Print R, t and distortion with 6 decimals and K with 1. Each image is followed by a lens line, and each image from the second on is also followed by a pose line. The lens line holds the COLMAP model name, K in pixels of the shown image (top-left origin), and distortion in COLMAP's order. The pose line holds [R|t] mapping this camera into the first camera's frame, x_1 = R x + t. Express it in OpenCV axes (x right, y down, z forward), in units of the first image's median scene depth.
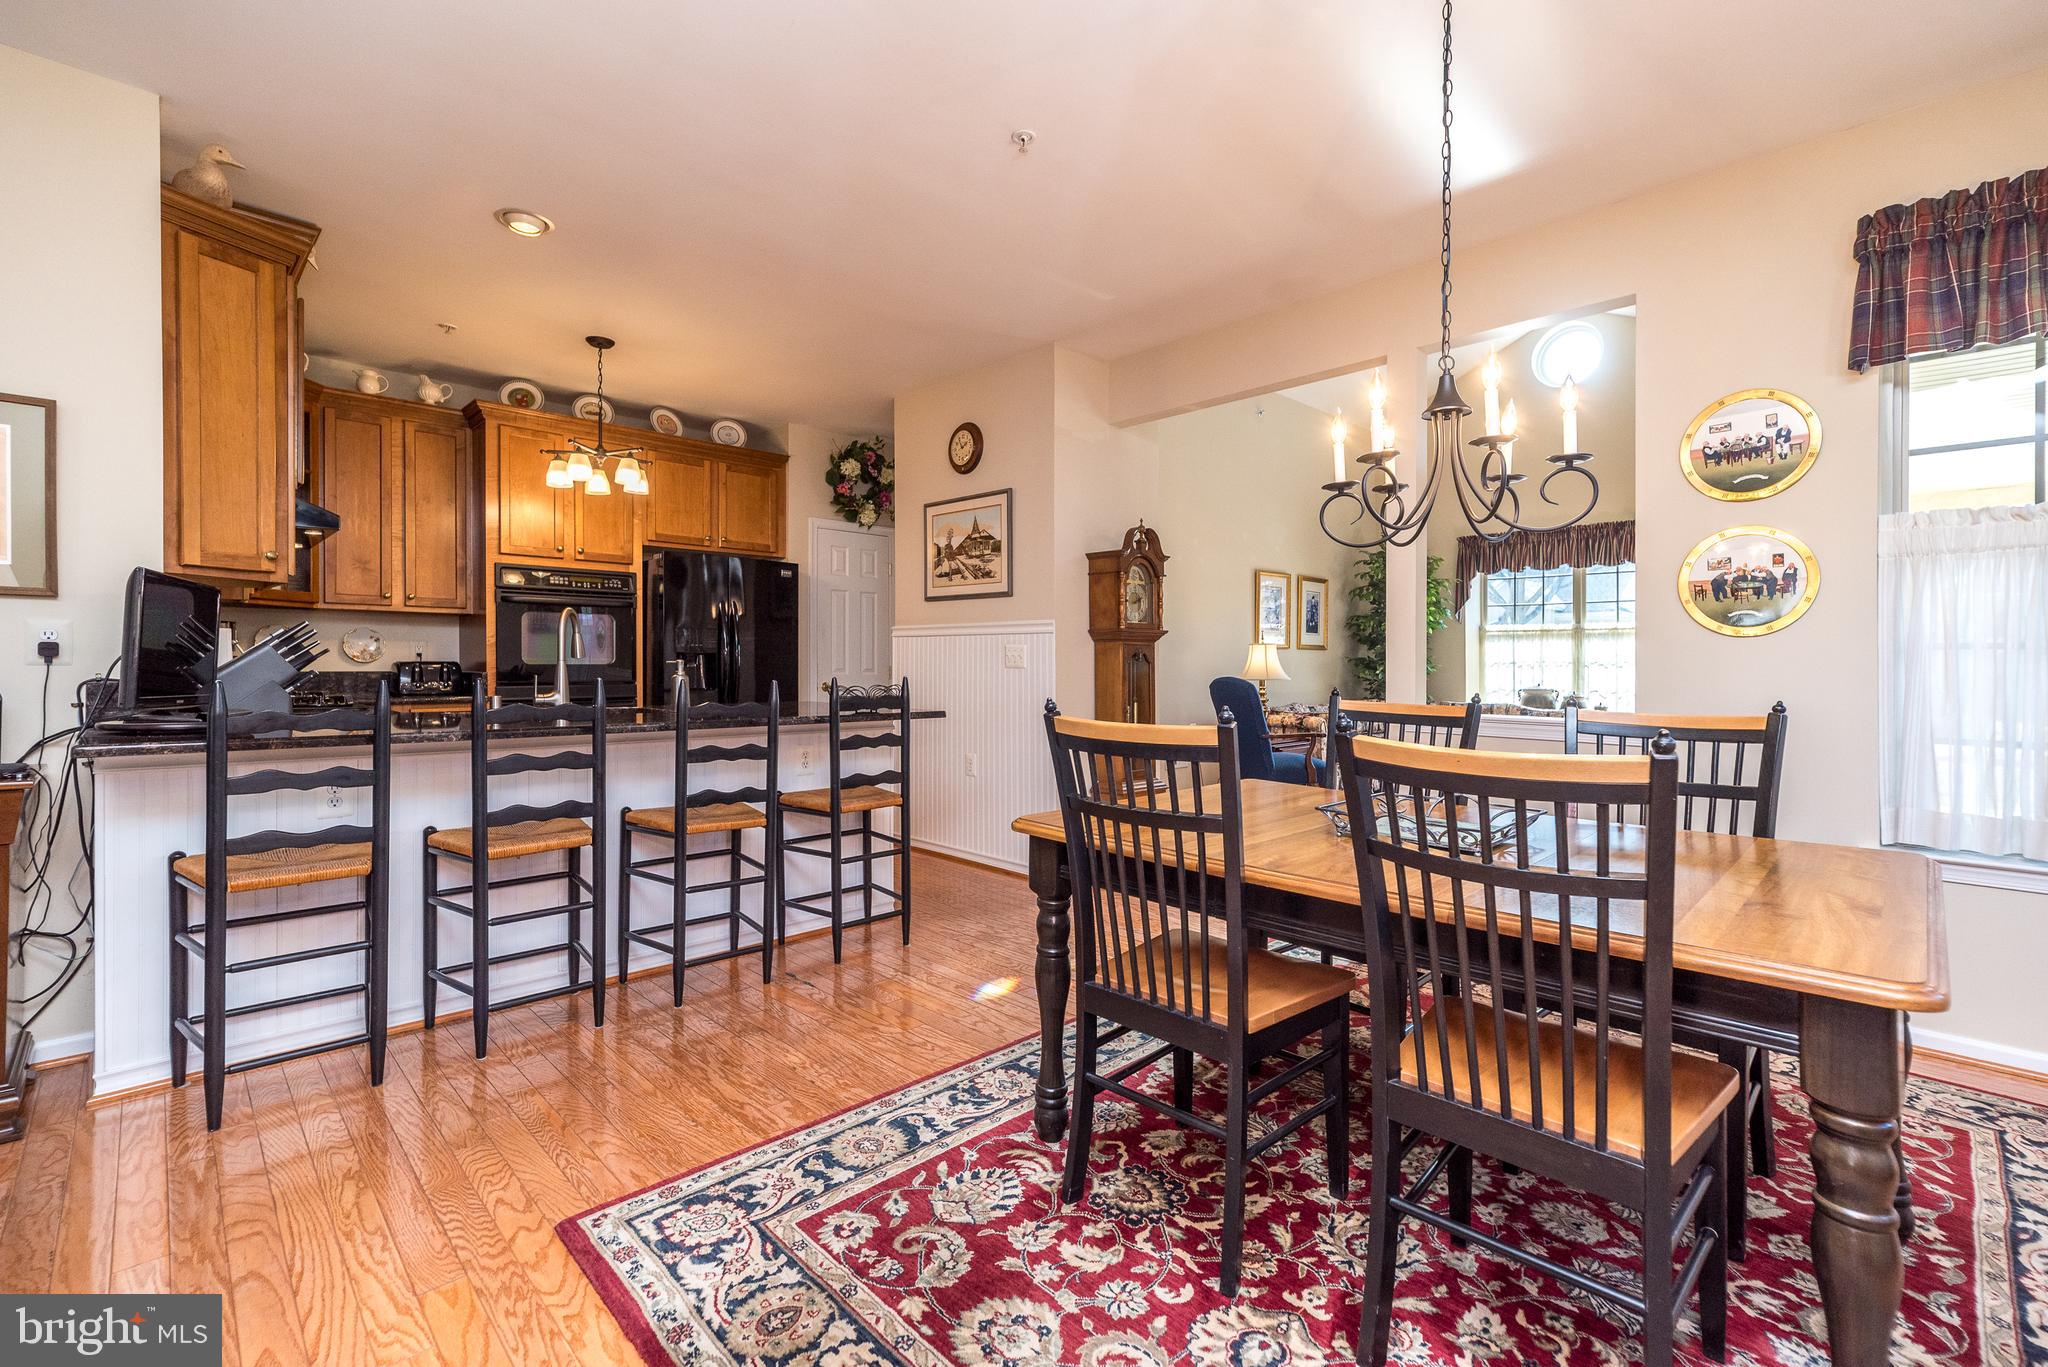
lens RADIAL K [[893.8, 0, 1040.9], [0, 893.8, 667.3], [0, 0, 1]] dist [0.010637, 0.000463]
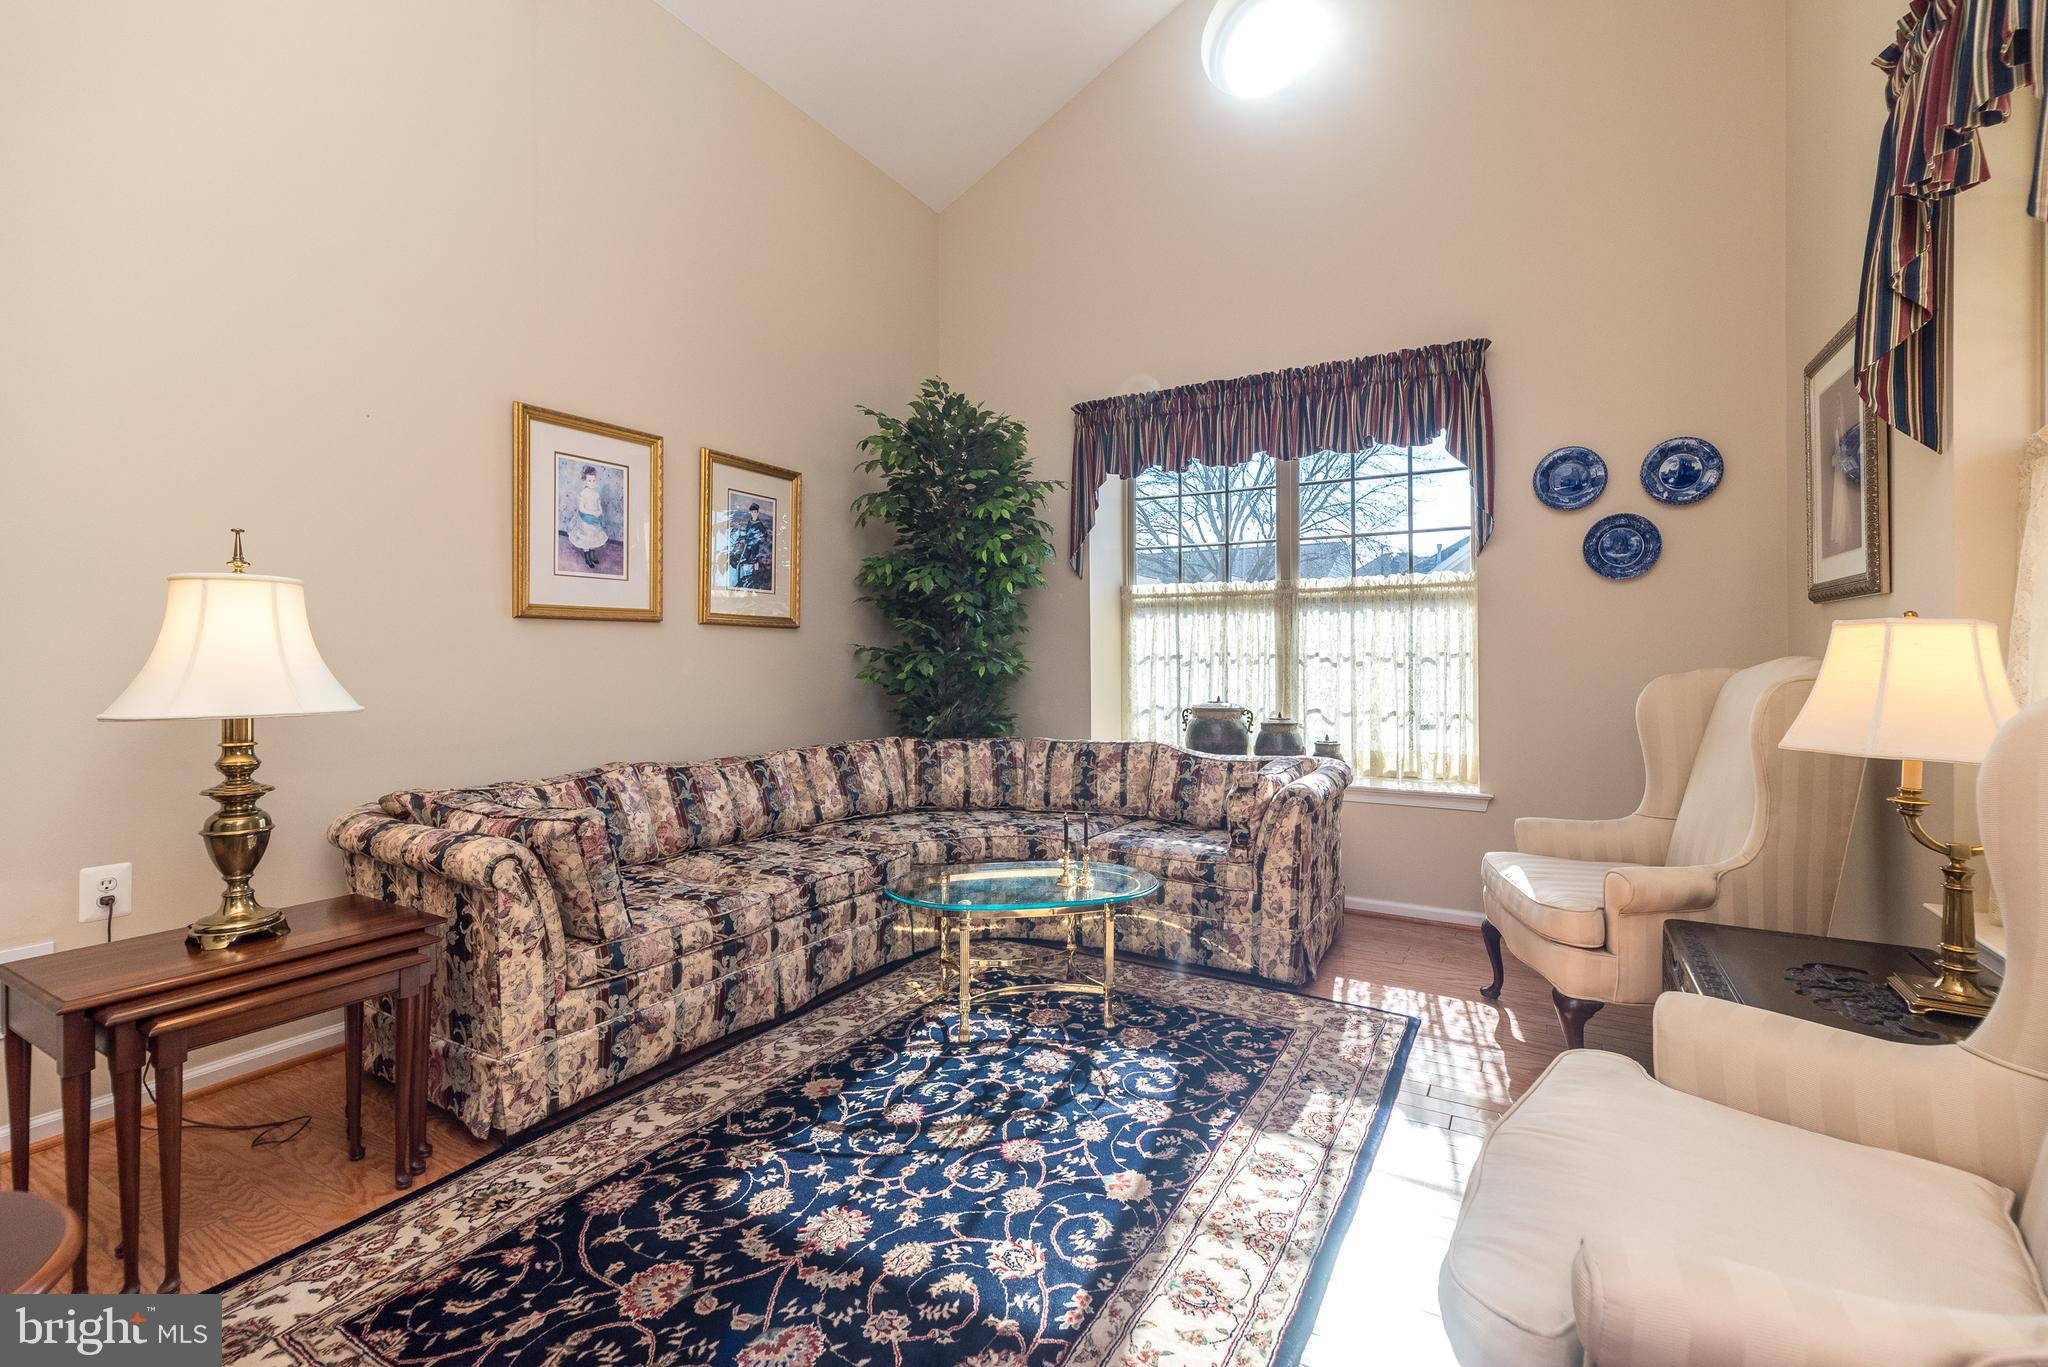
lens RADIAL K [[893.8, 0, 1034.4], [0, 893.8, 669.4], [0, 0, 1]] dist [0.010637, 0.000463]
pose [[0.964361, -0.003607, 0.264566, 0.988215], [0.004019, 0.999991, -0.001016, 0.007572], [-0.264560, 0.002044, 0.964367, 1.661950]]
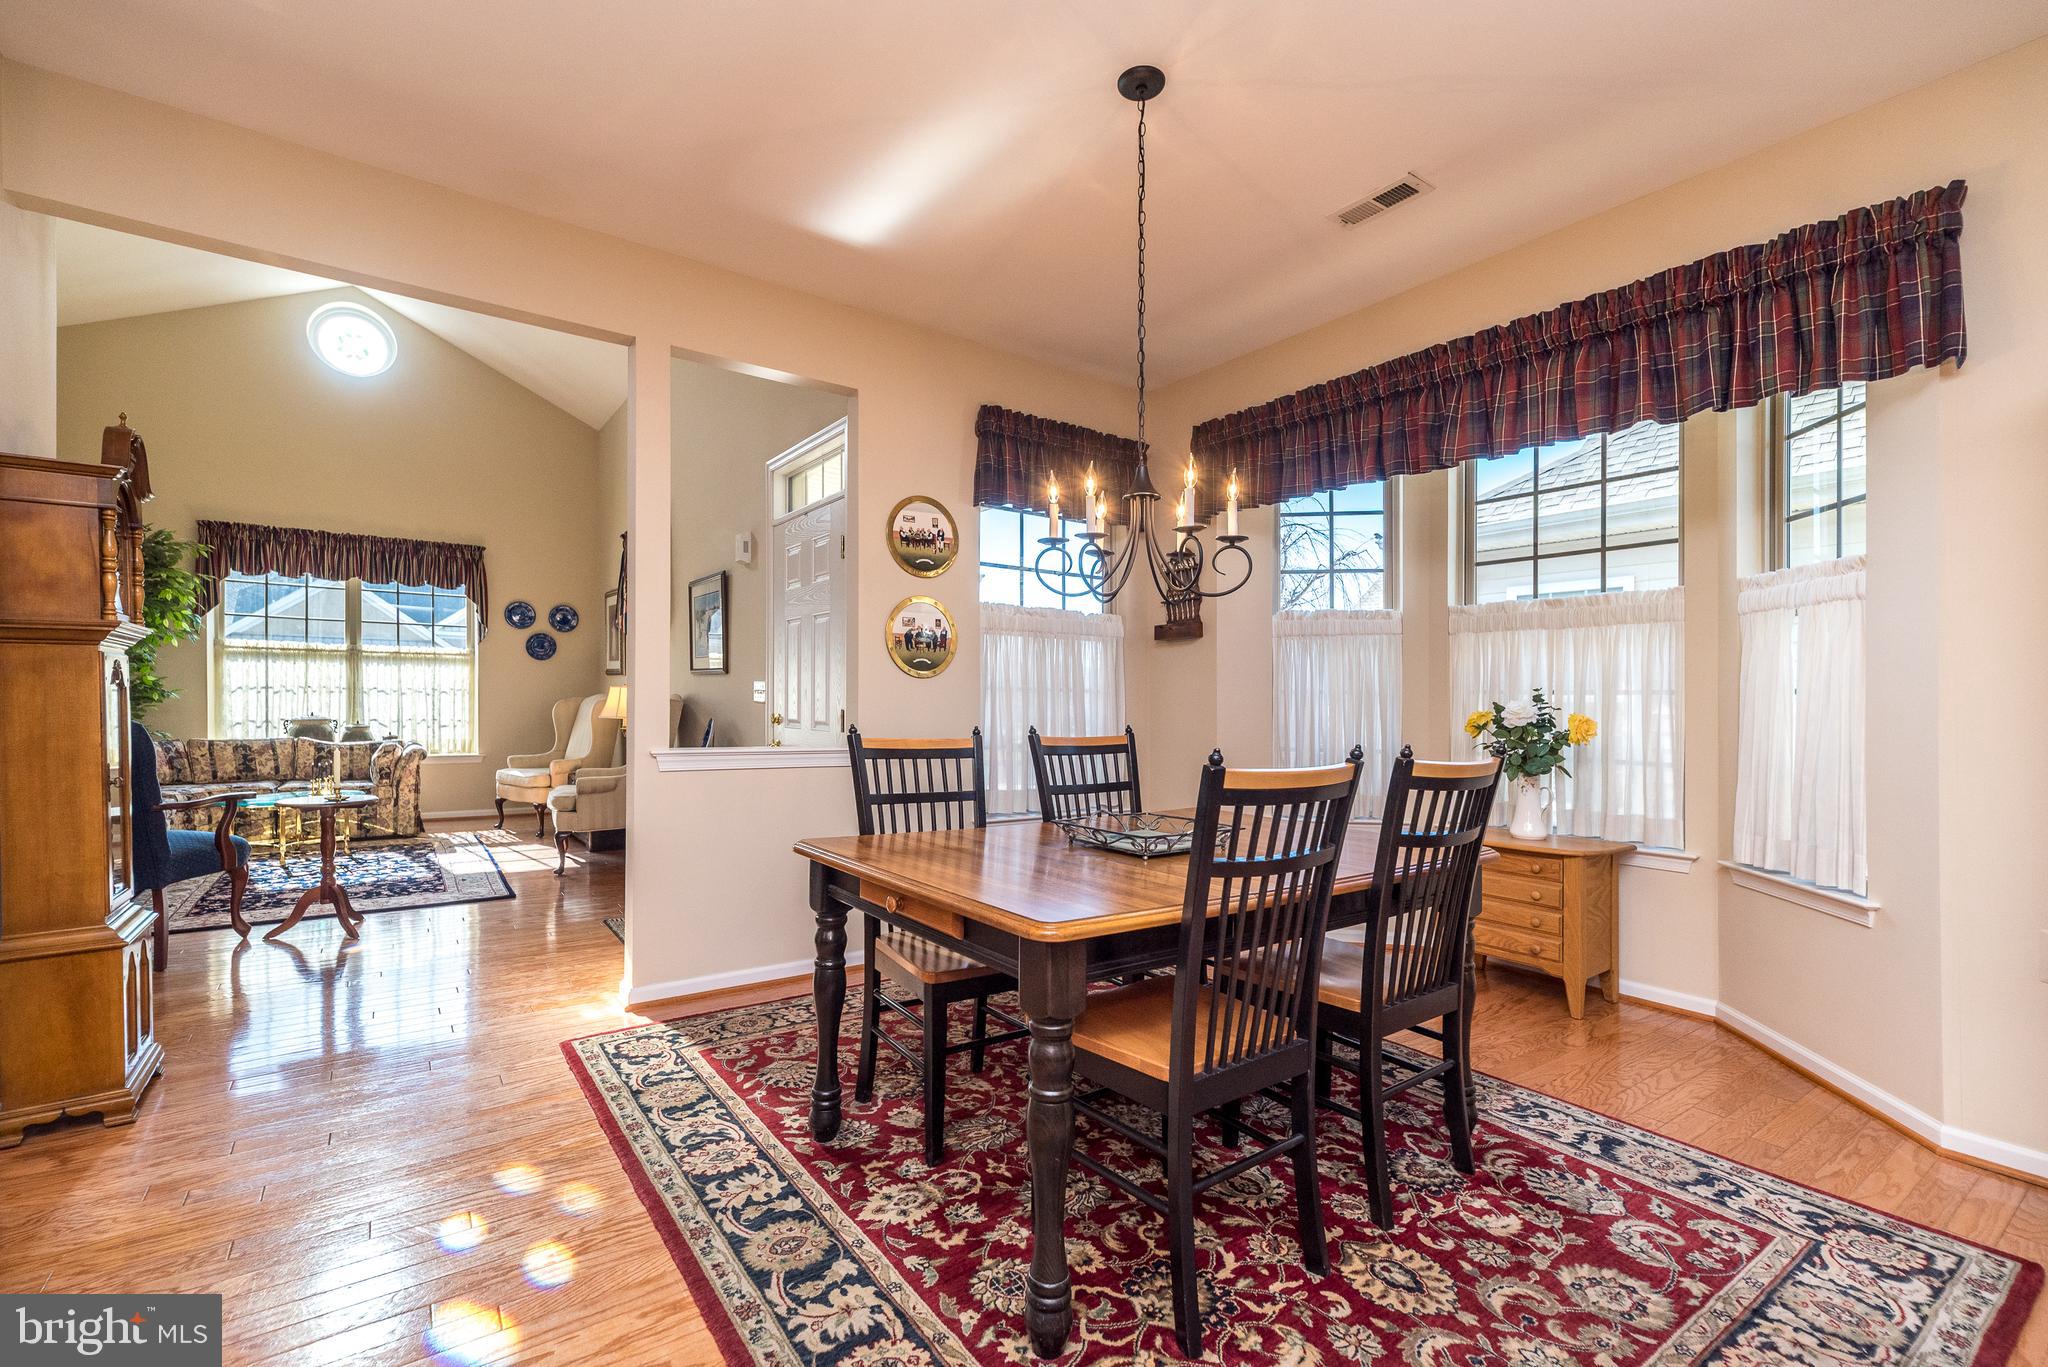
lens RADIAL K [[893.8, 0, 1020.1], [0, 893.8, 703.1], [0, 0, 1]] dist [0.010637, 0.000463]
pose [[0.166923, -0.006043, 0.985951, -0.500420], [-0.008586, 0.999934, 0.007582, -0.009490], [-0.985933, -0.009731, 0.166860, 0.626603]]
